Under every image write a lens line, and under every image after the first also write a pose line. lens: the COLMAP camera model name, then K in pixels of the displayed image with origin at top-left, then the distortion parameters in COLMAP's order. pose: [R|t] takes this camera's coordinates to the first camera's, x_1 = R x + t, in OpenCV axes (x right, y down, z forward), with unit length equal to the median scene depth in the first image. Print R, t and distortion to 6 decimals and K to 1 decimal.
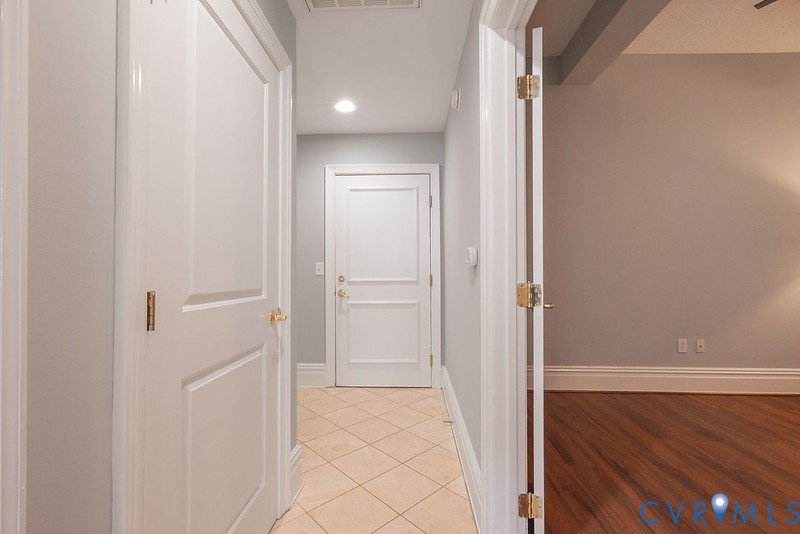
lens RADIAL K [[362.2, 0, 398.9], [0, 362.2, 266.3], [0, 0, 1]] dist [-0.000515, 0.000290]
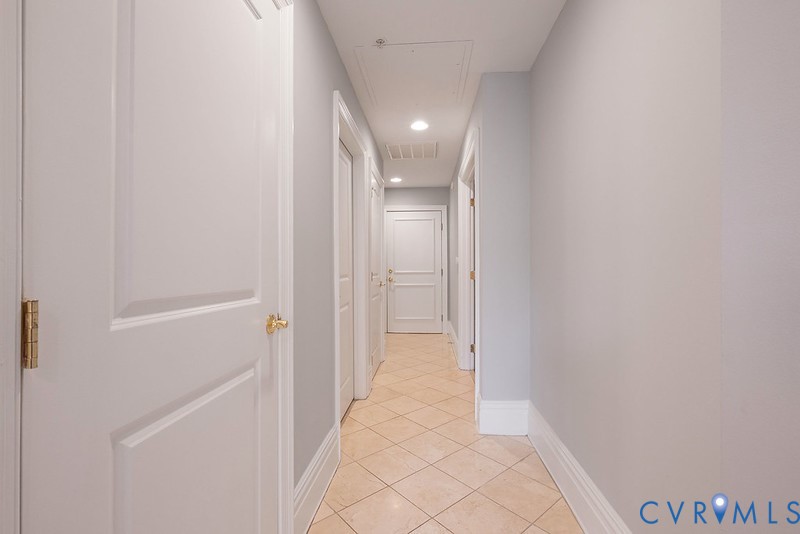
lens RADIAL K [[362.2, 0, 398.9], [0, 362.2, 266.3], [0, 0, 1]] dist [-0.000515, 0.000290]
pose [[0.999247, -0.000591, -0.038790, -0.050681], [0.001202, 0.999876, 0.015719, -0.016434], [0.038776, -0.015754, 0.999124, -0.748608]]
